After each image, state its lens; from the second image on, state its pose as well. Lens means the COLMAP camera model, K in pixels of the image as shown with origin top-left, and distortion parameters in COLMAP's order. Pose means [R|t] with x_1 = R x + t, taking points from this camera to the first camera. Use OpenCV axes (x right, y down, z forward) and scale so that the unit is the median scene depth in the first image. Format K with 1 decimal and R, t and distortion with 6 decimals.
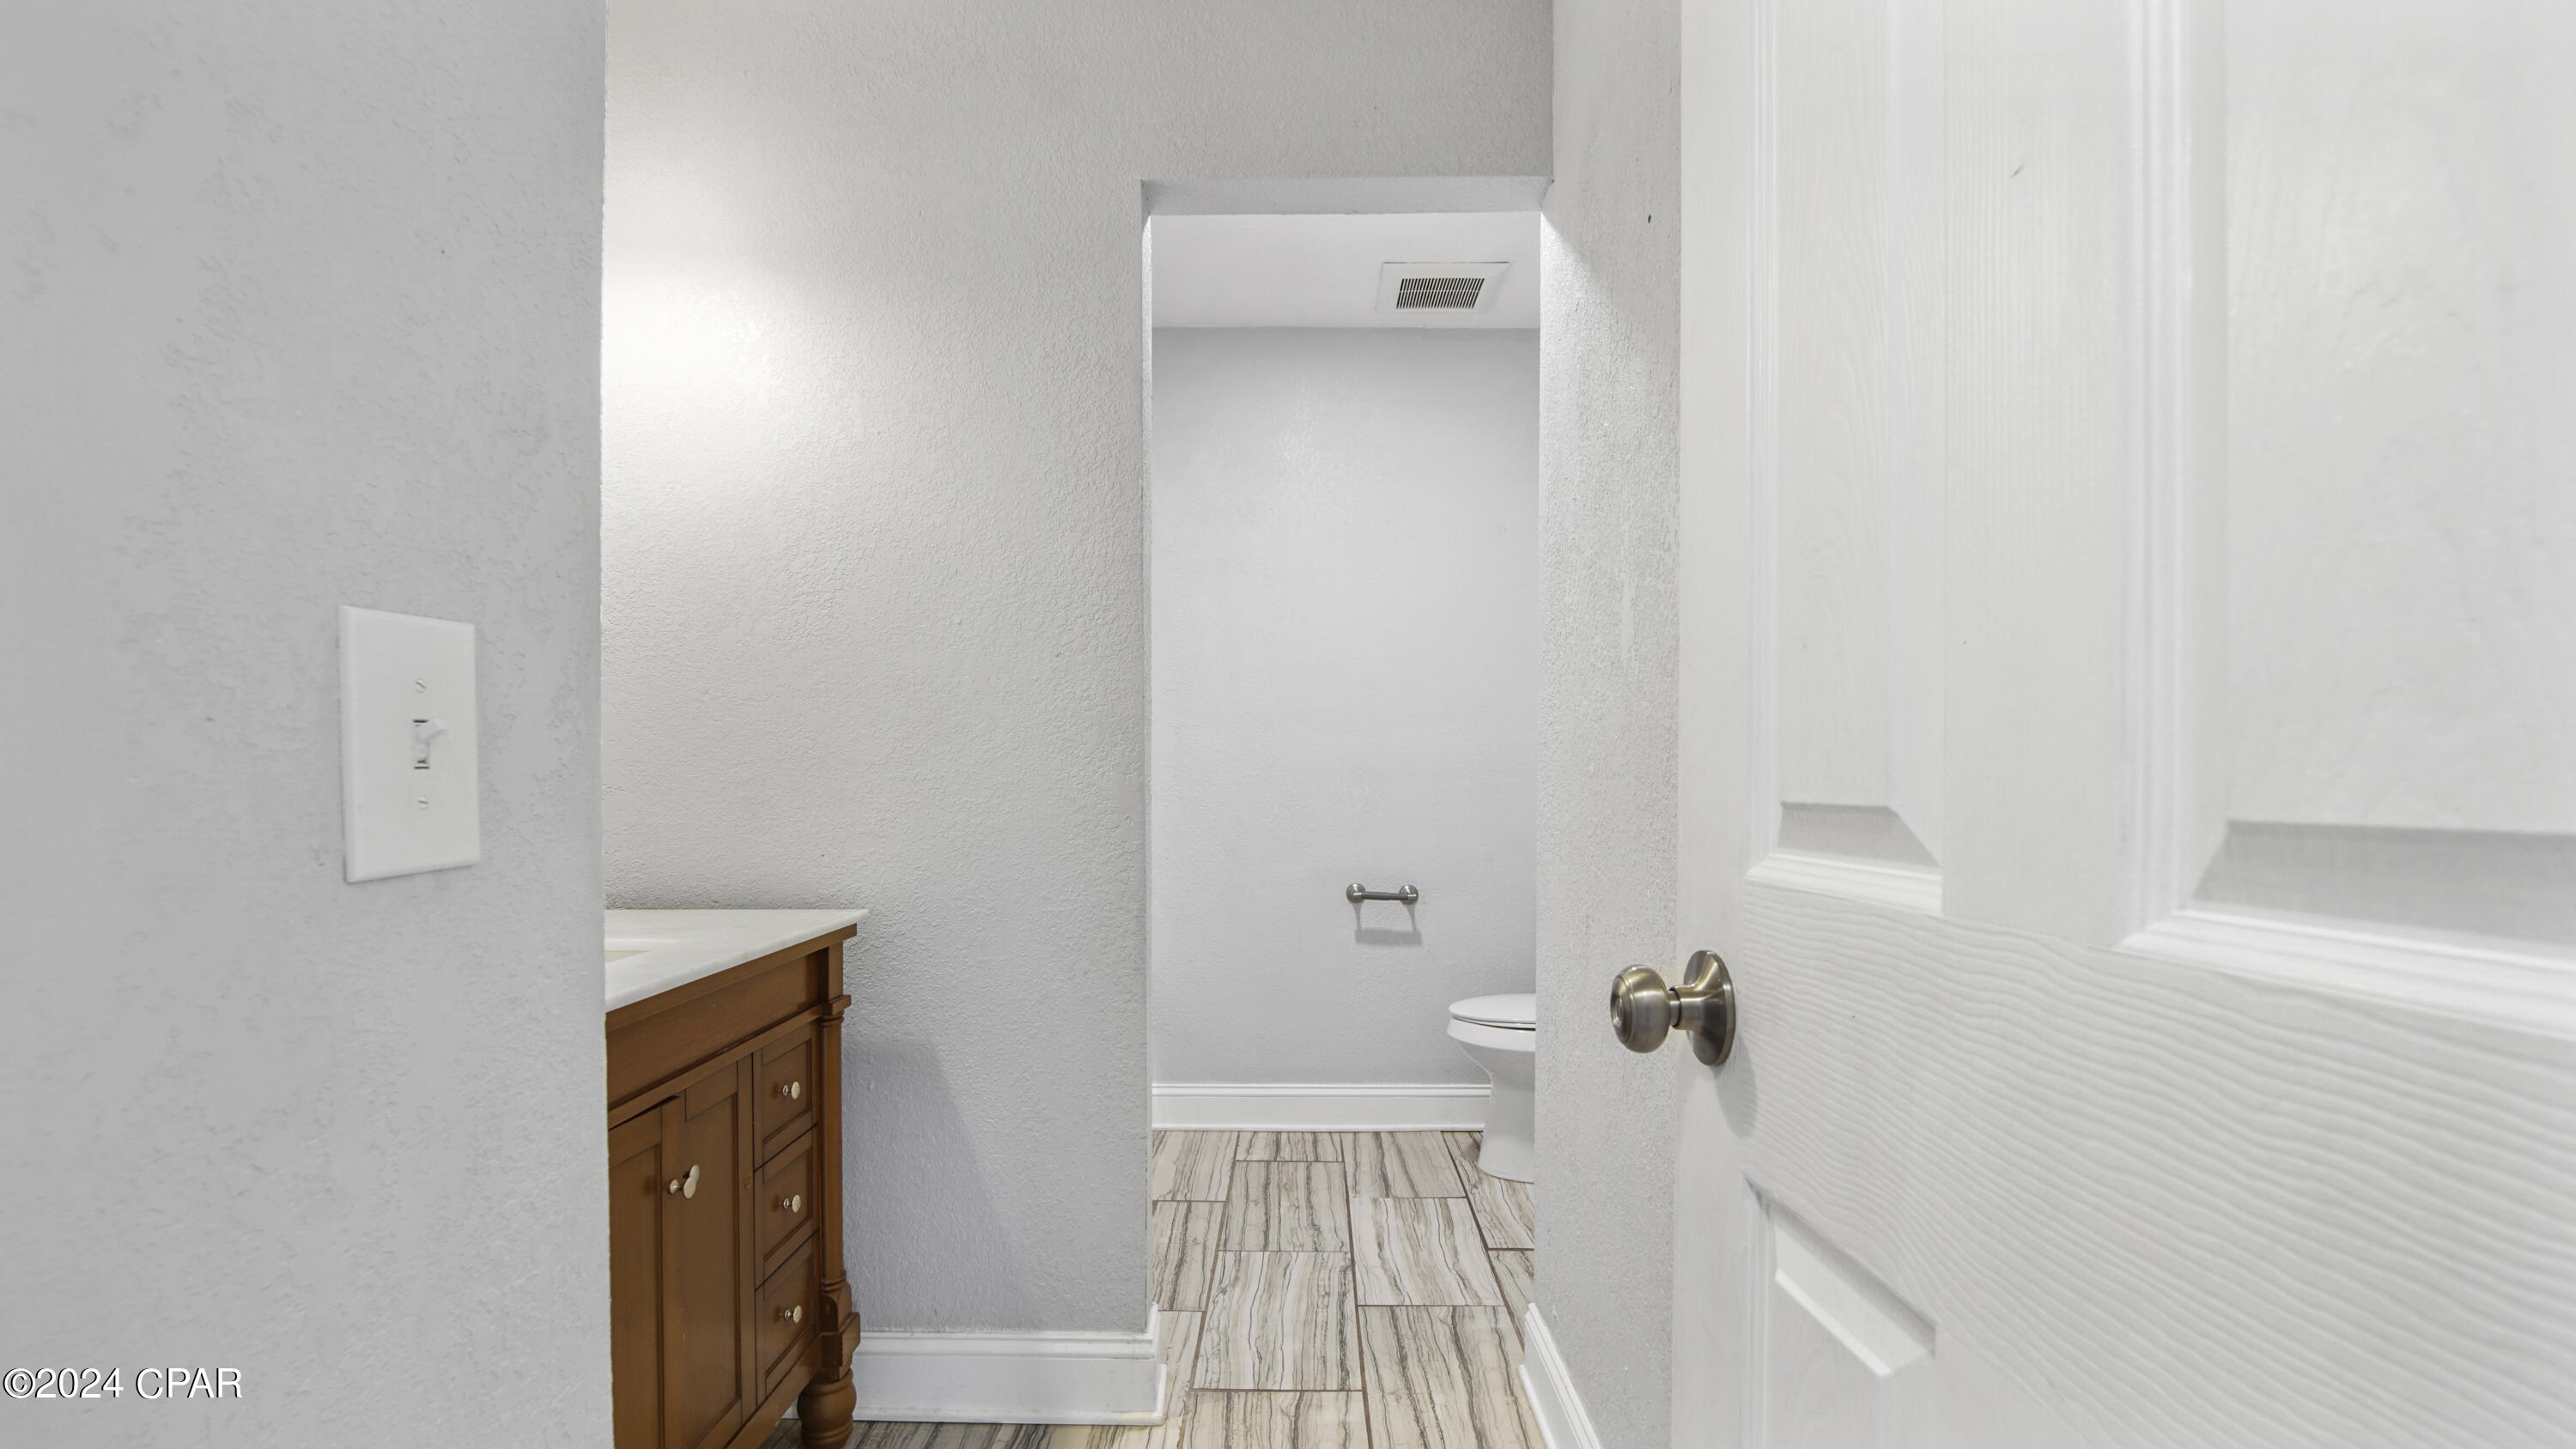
lens RADIAL K [[1203.4, 0, 1287.3], [0, 1203.4, 745.6], [0, 0, 1]] dist [-0.018246, 0.001230]
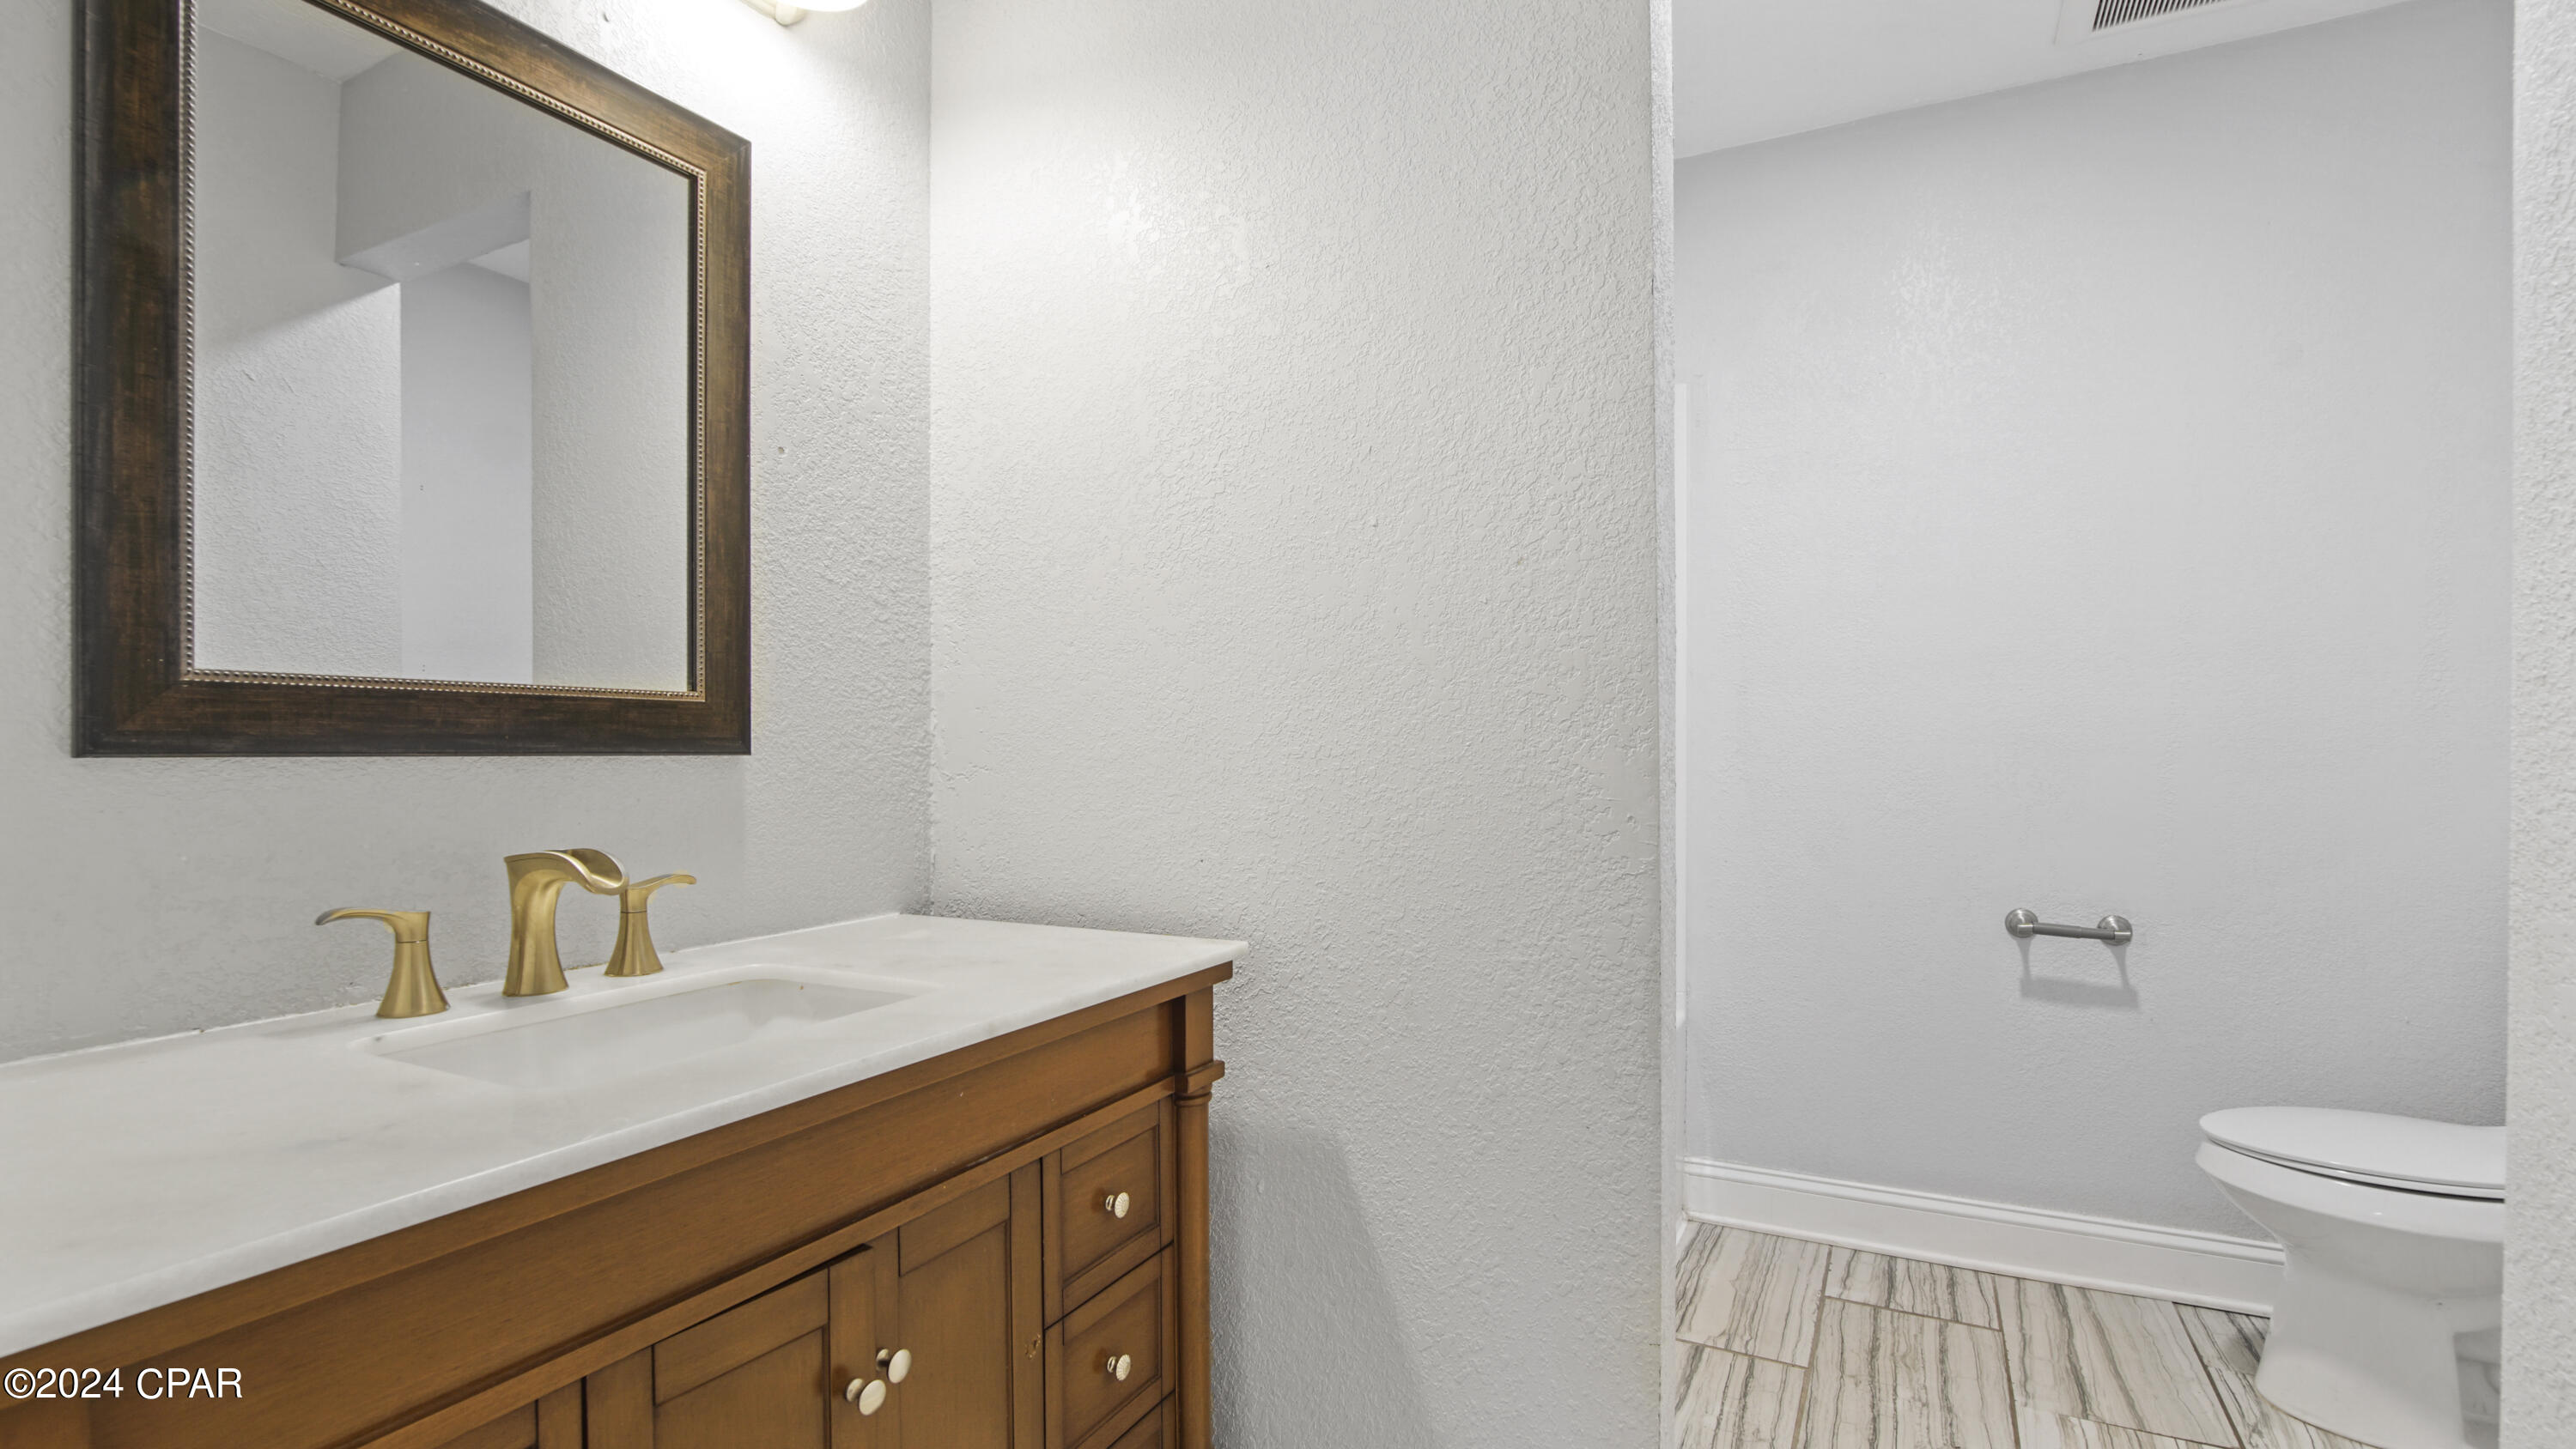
lens RADIAL K [[1203.4, 0, 1271.1], [0, 1203.4, 760.1], [0, 0, 1]] dist [-0.018246, 0.001230]
pose [[0.886709, 0.001514, -0.462326, -0.011338], [0.013320, 0.999496, 0.028821, 0.009582], [0.462136, -0.031714, 0.886242, 0.356941]]
